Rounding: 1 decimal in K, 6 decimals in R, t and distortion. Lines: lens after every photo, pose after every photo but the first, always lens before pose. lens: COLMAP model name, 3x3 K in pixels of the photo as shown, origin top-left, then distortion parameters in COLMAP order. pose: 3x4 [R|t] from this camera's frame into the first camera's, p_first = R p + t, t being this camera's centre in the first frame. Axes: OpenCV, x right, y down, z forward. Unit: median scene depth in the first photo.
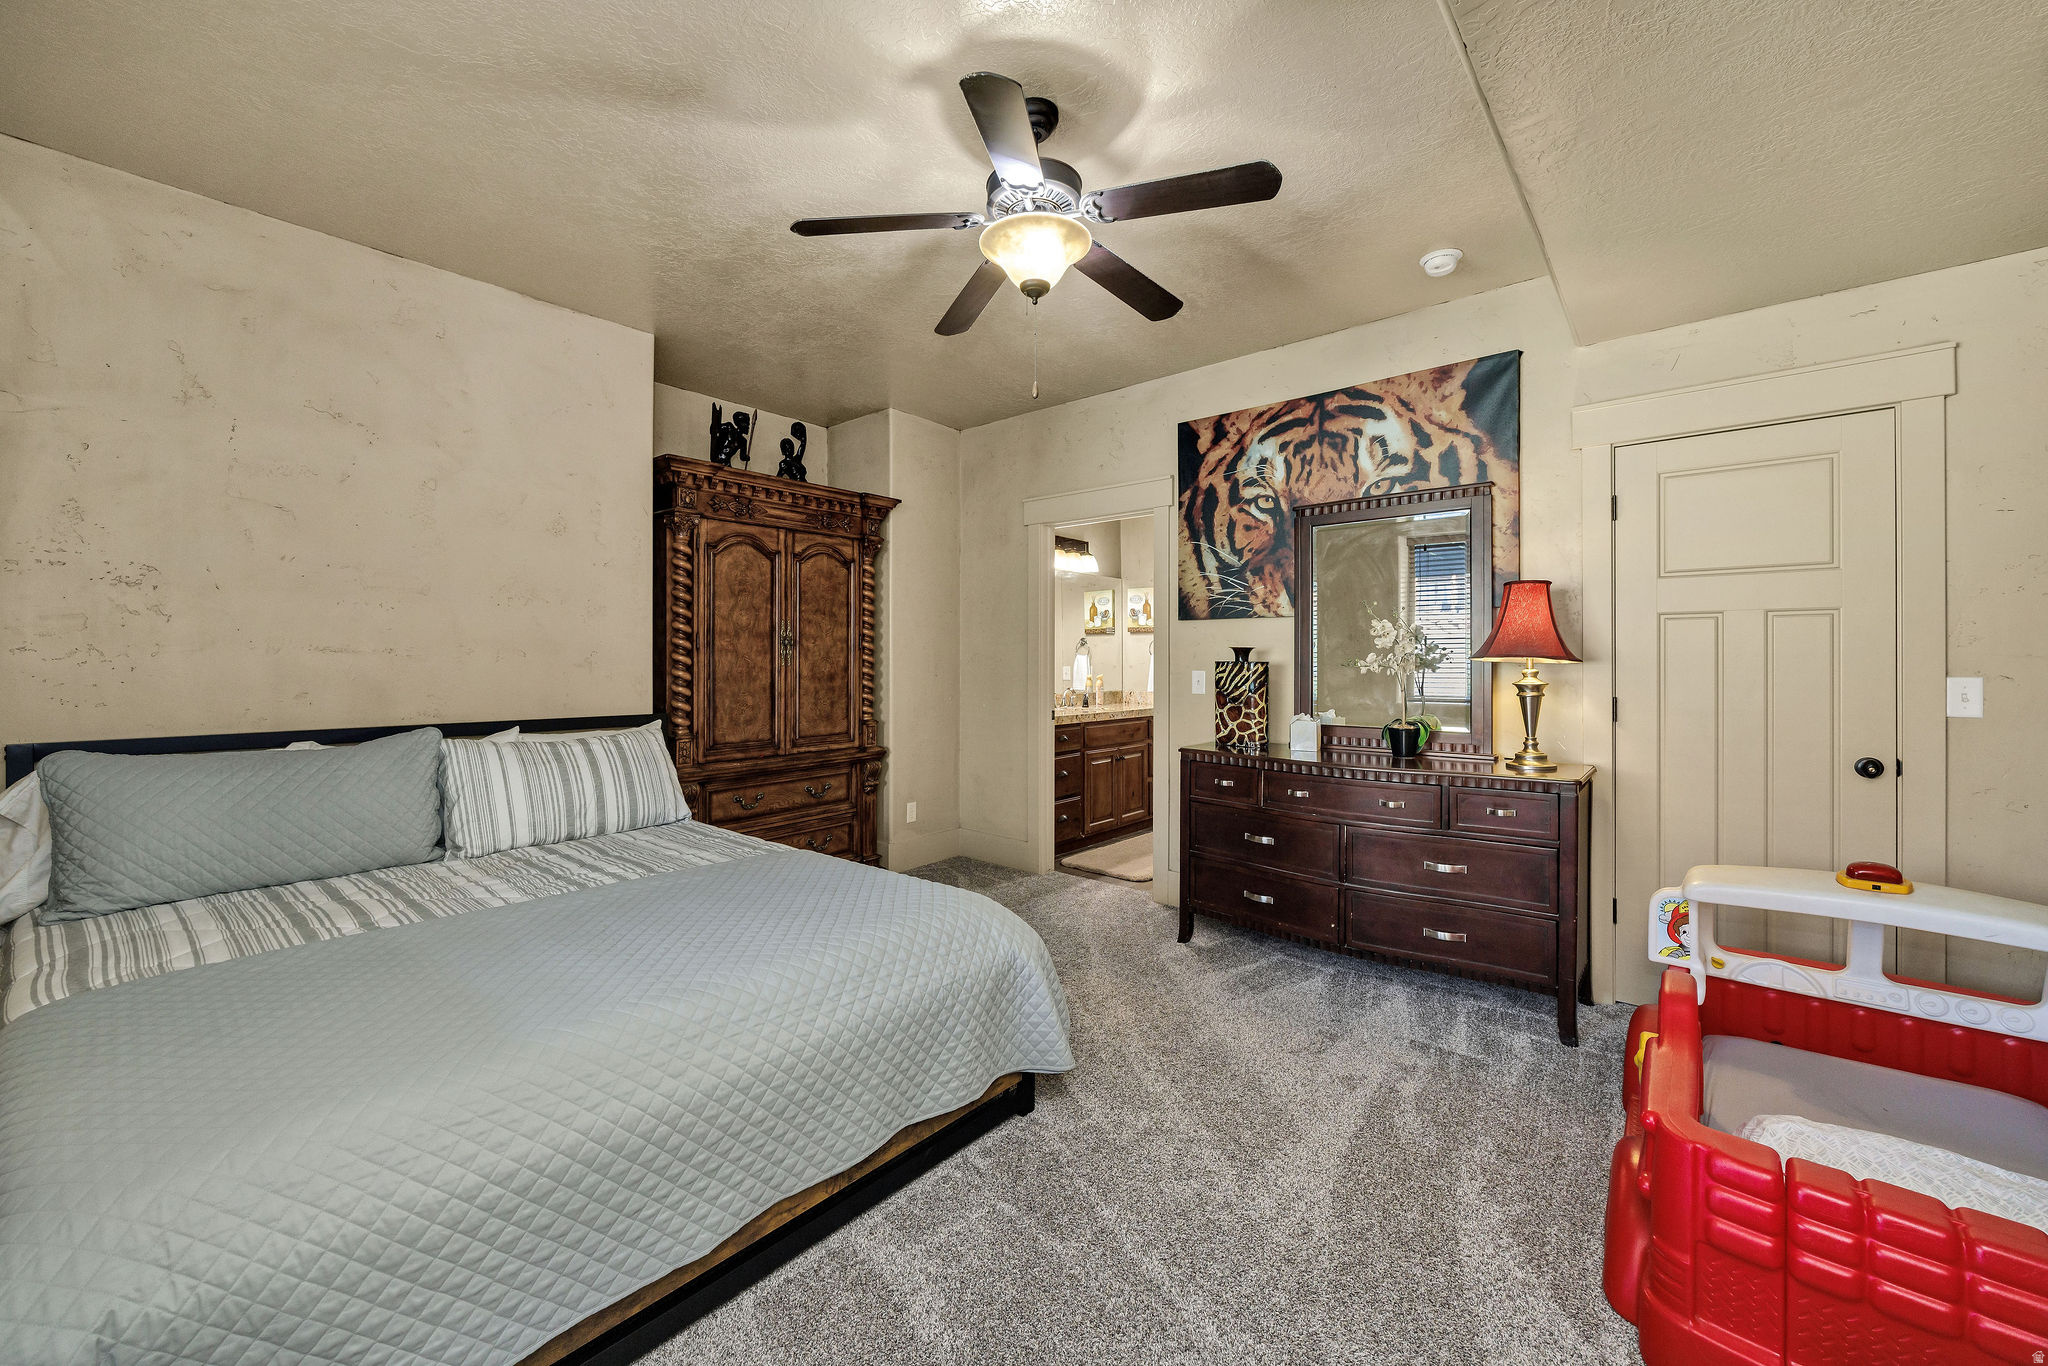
lens RADIAL K [[782.2, 0, 1022.6], [0, 782.2, 666.3], [0, 0, 1]] dist [-0.001285, 0.000269]
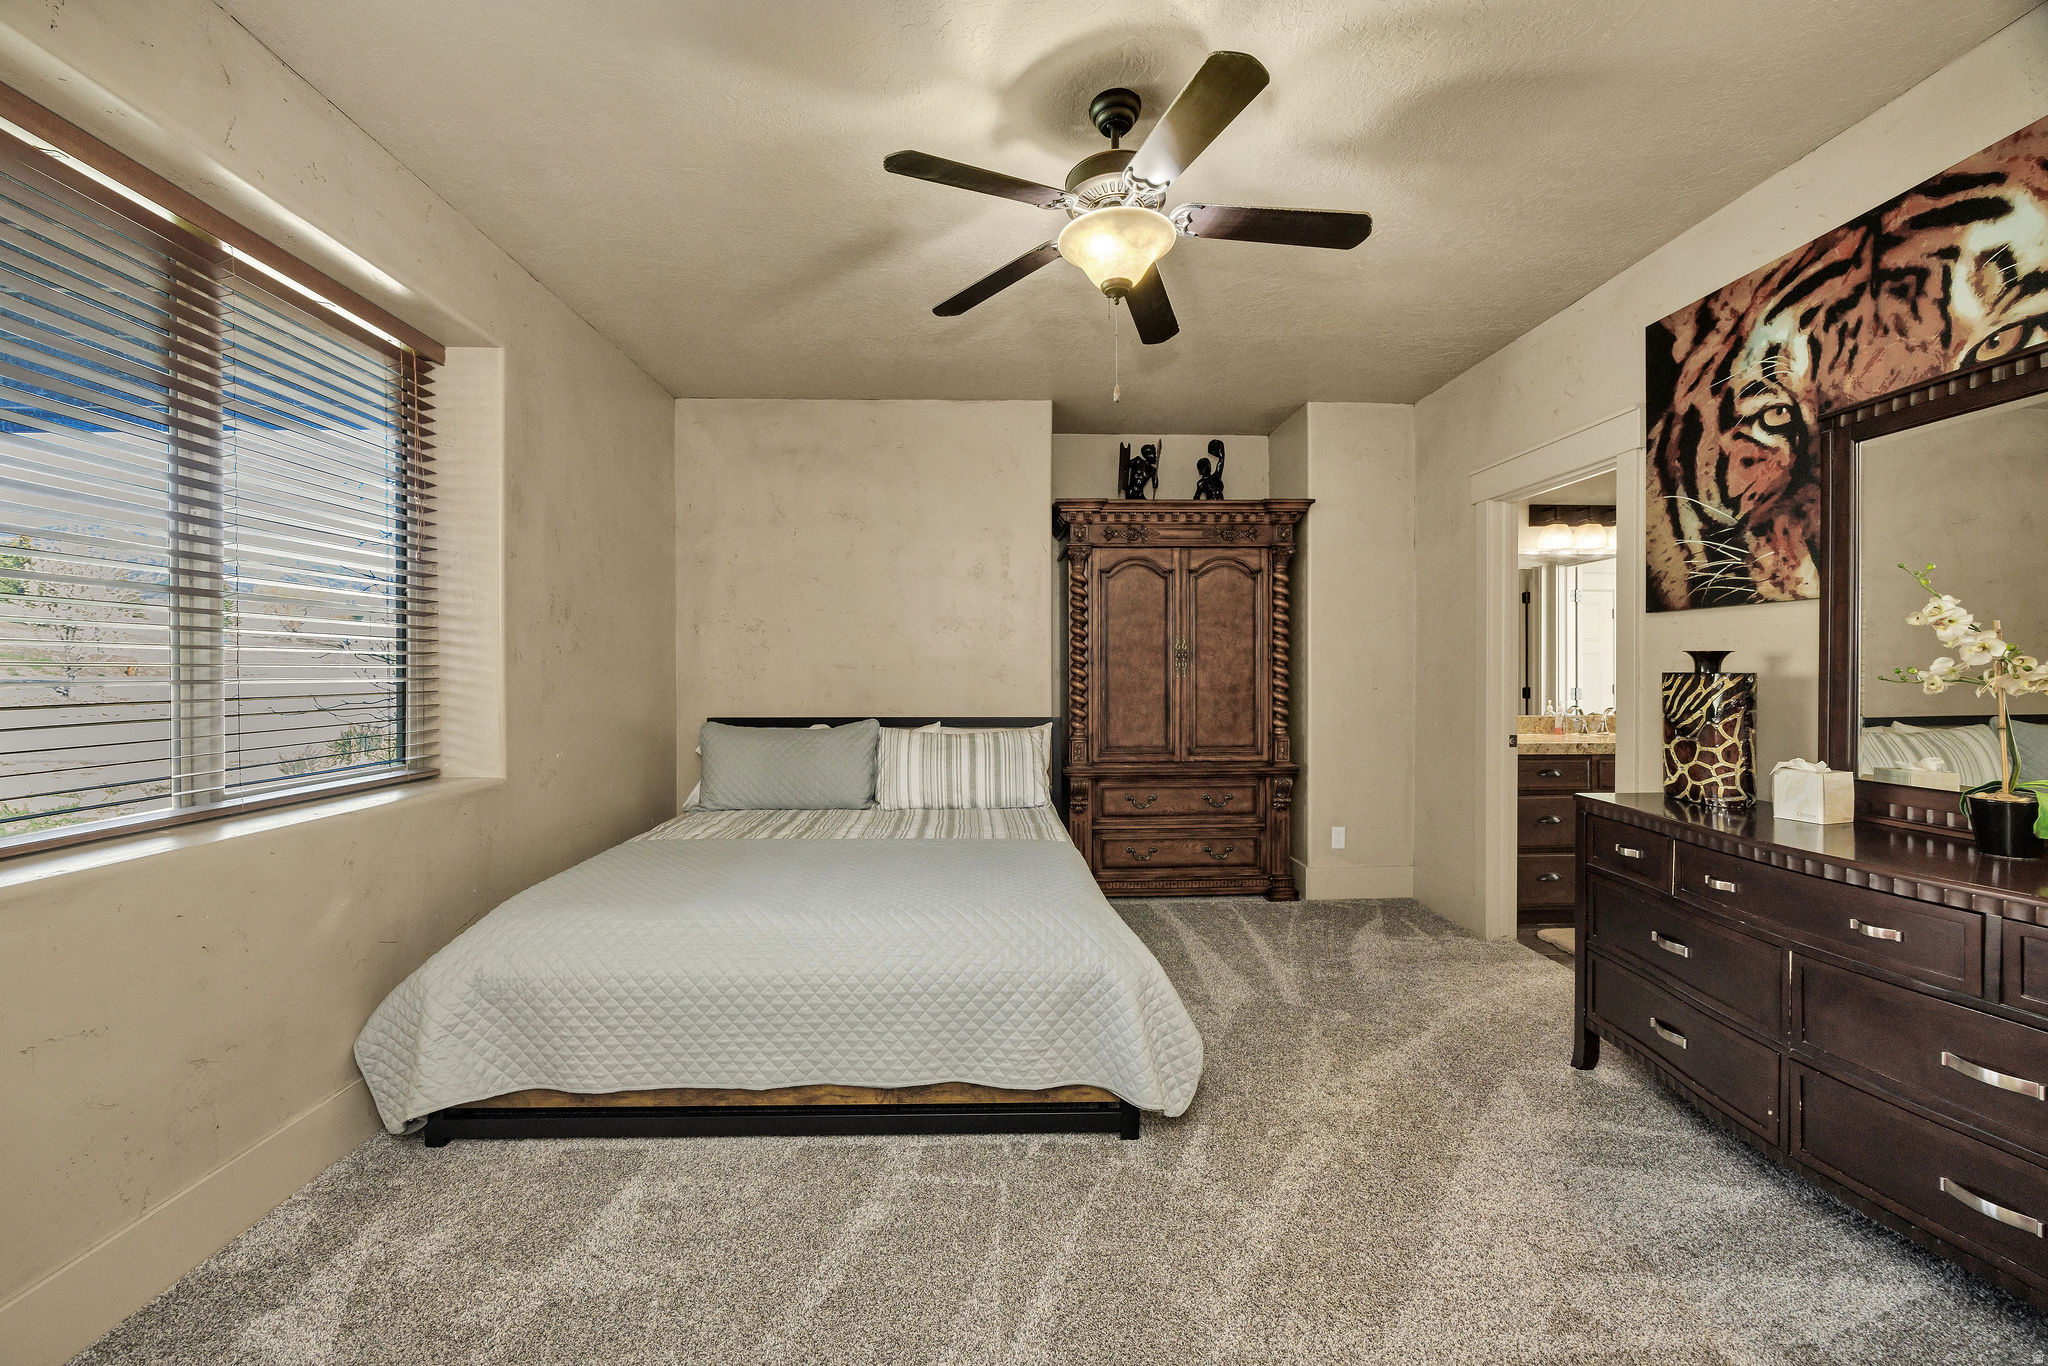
lens RADIAL K [[782.2, 0, 1023.5], [0, 782.2, 684.2], [0, 0, 1]] dist [-0.001285, 0.000269]
pose [[0.684597, 0.008990, -0.728867, 0.358927], [-0.002923, 0.999950, 0.009587, -0.001329], [0.728916, -0.004433, 0.684589, 0.140613]]
